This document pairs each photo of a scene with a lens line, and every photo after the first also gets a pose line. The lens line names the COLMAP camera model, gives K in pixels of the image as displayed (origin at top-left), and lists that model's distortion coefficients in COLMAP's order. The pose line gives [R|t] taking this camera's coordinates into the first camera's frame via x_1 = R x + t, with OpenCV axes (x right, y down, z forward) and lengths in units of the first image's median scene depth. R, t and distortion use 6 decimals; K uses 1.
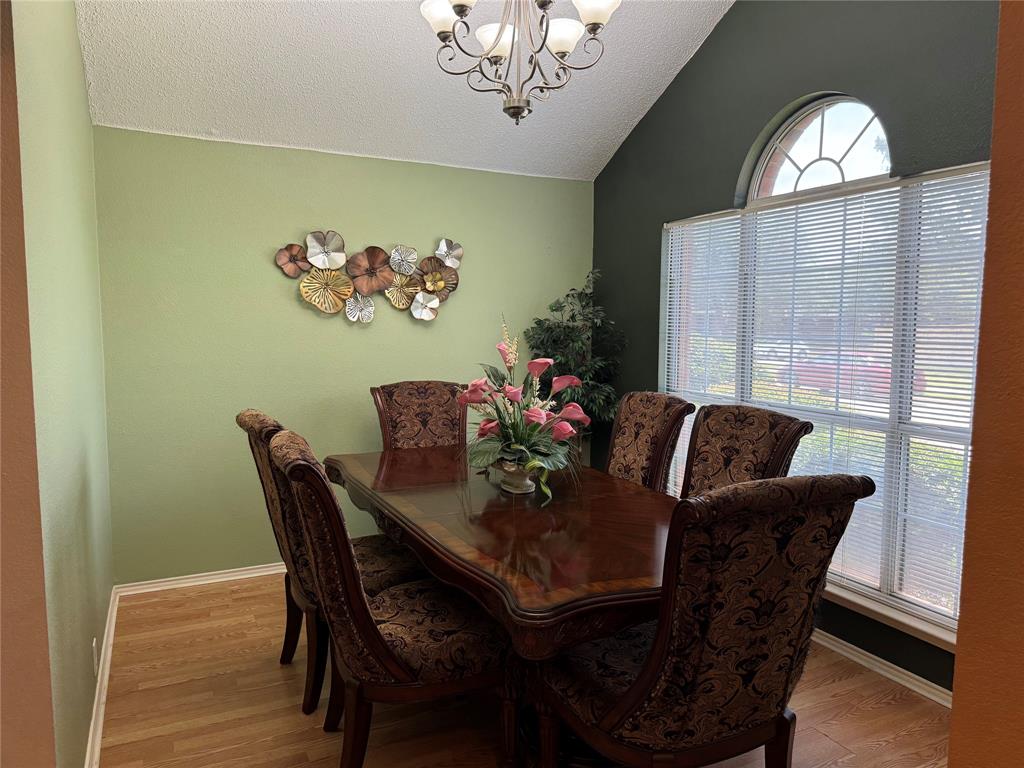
lens RADIAL K [[729.3, 0, 515.5], [0, 729.3, 378.0], [0, 0, 1]] dist [0.062817, -0.059788]
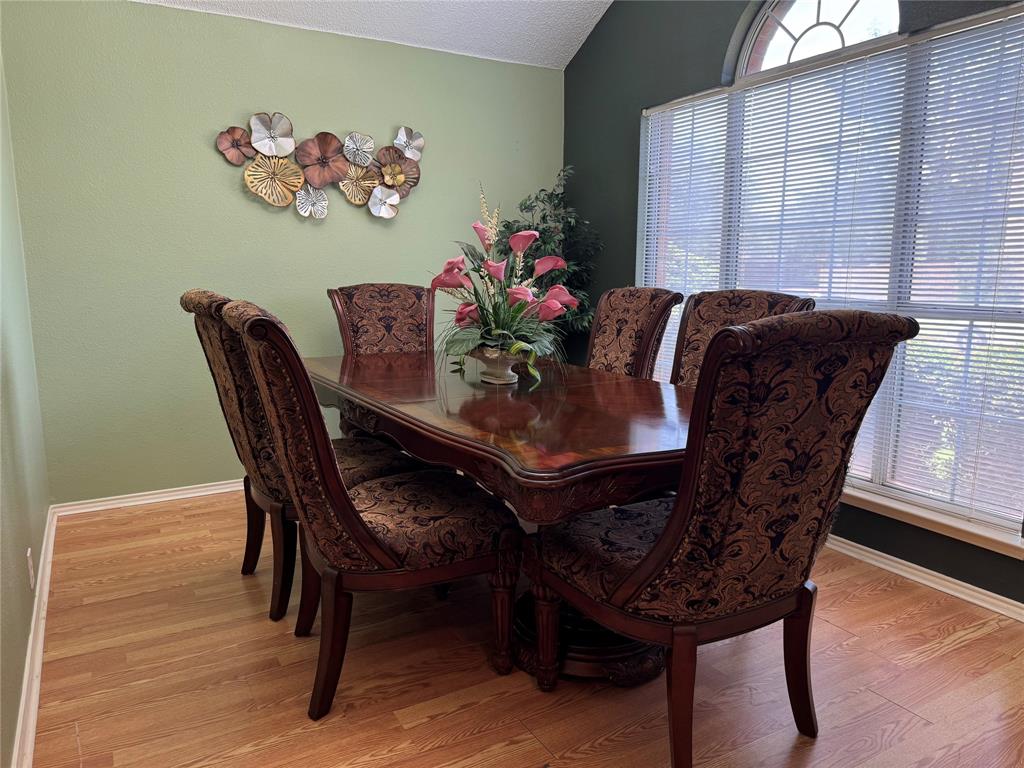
lens RADIAL K [[729.3, 0, 510.2], [0, 729.3, 384.7], [0, 0, 1]] dist [0.062817, -0.059788]
pose [[0.997890, -0.016730, 0.062733, -0.042117], [0.012021, 0.997134, 0.074693, 0.093699], [-0.063803, -0.073781, 0.995231, 0.088584]]
